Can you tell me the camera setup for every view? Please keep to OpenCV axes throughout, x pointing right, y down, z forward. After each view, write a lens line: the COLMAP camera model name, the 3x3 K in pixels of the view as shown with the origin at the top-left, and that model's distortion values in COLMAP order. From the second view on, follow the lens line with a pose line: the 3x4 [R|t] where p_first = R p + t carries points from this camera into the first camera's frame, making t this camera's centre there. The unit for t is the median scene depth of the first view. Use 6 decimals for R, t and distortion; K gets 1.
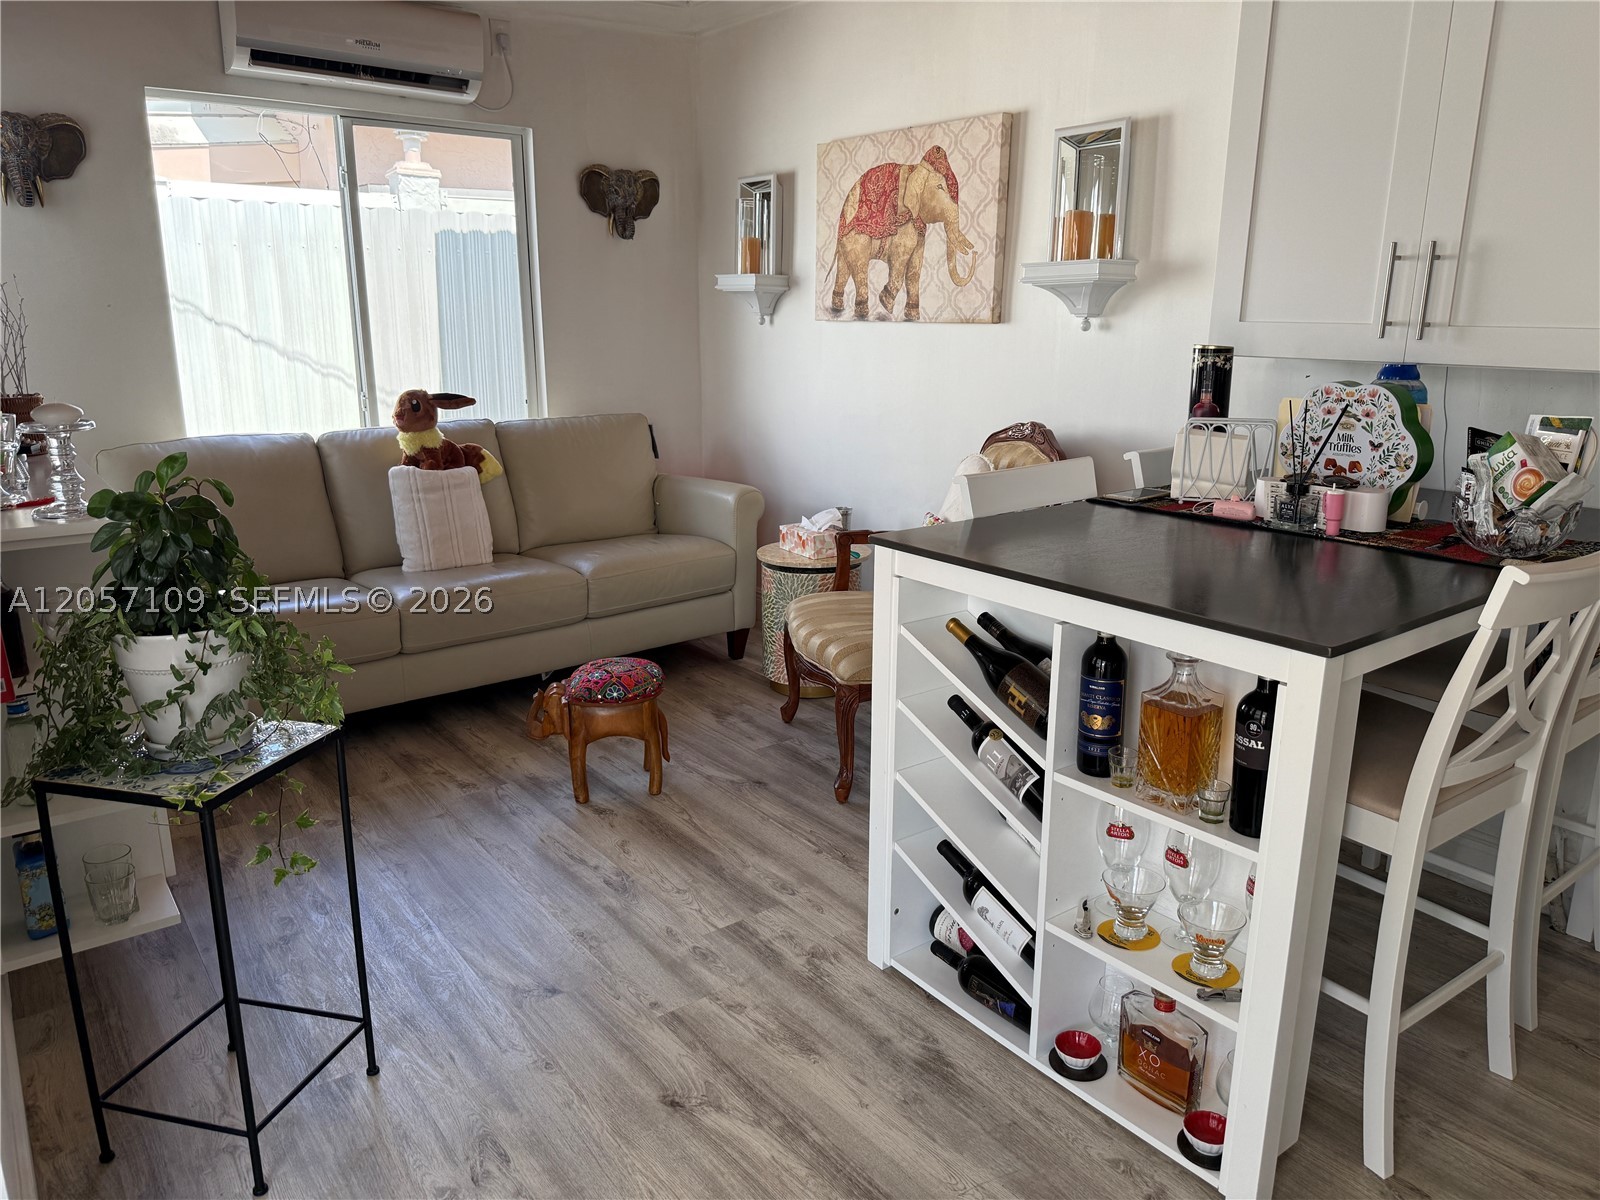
lens RADIAL K [[1113.2, 0, 800.1], [0, 1113.2, 595.6], [0, 0, 1]] dist [0.201170, -0.420549]
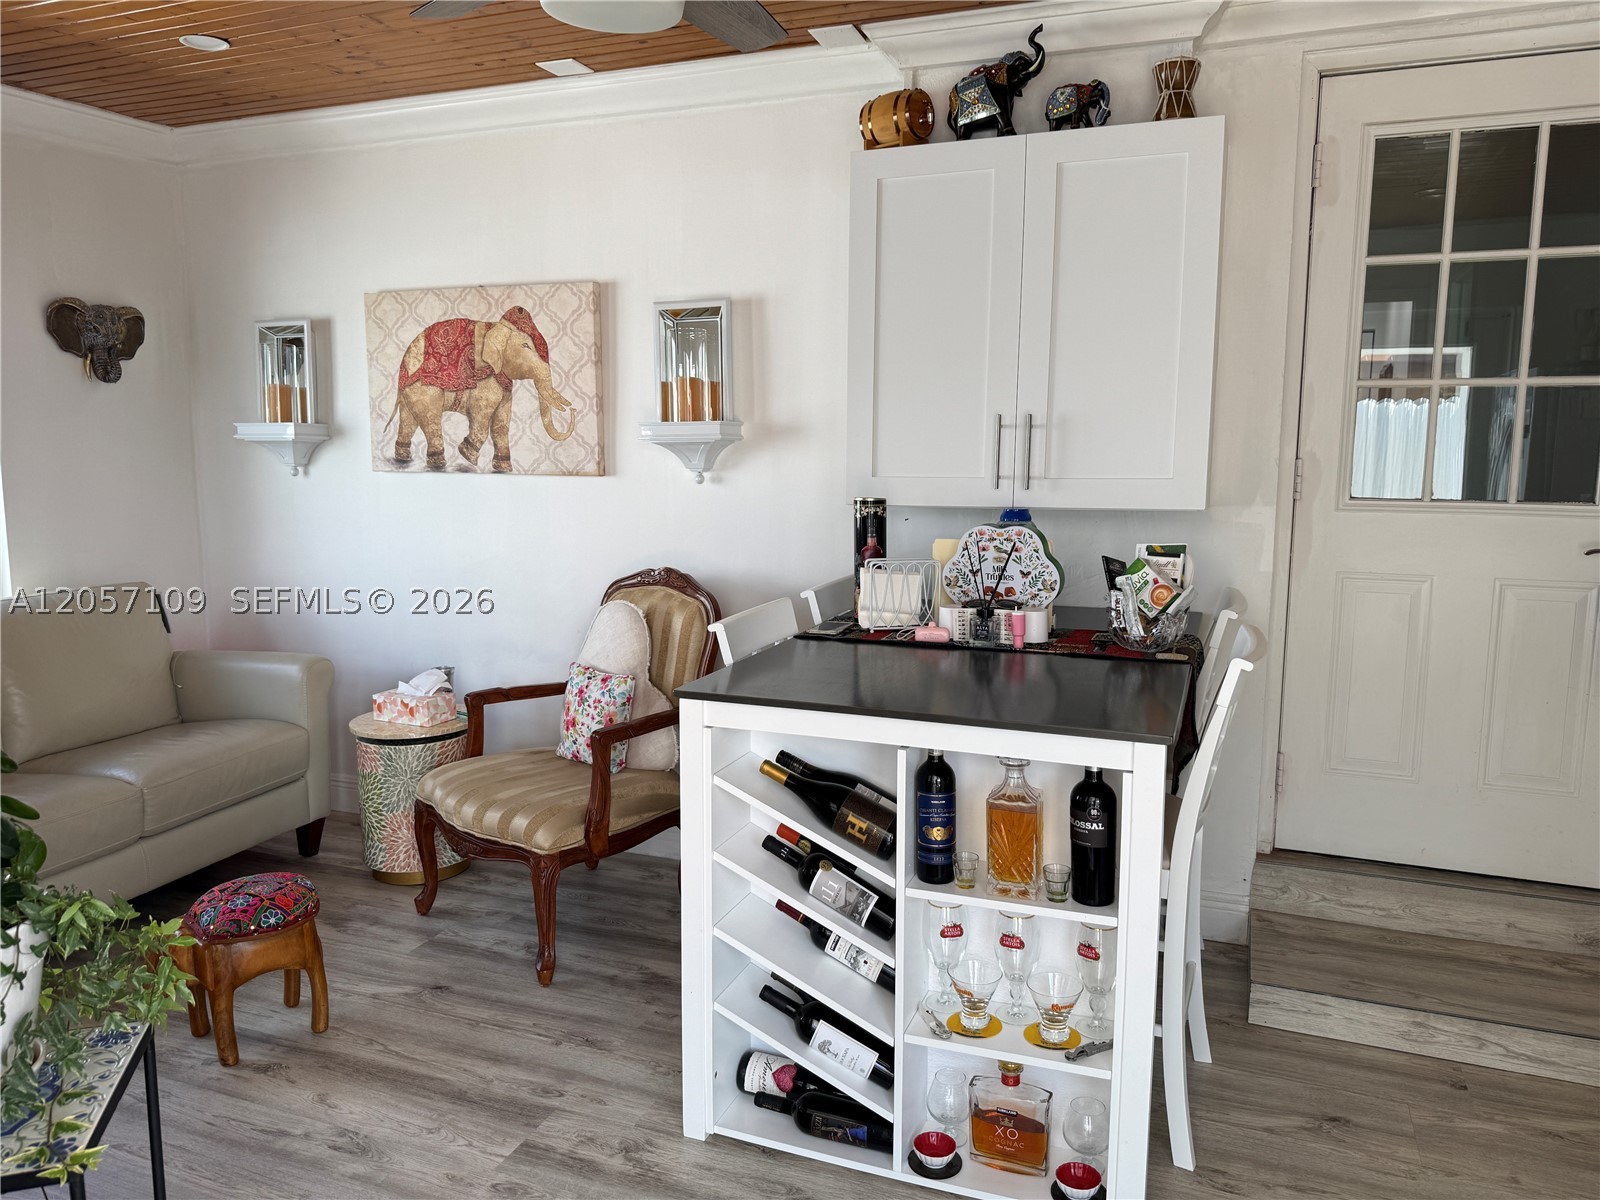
lens RADIAL K [[1117.3, 0, 793.7], [0, 1117.3, 599.7], [0, 0, 1]] dist [0.141365, -0.221624]
pose [[0.856504, -0.072454, 0.511030, -0.228985], [0.131230, 0.988131, -0.079848, -0.025675], [-0.499179, 0.135452, 0.855846, 0.050481]]
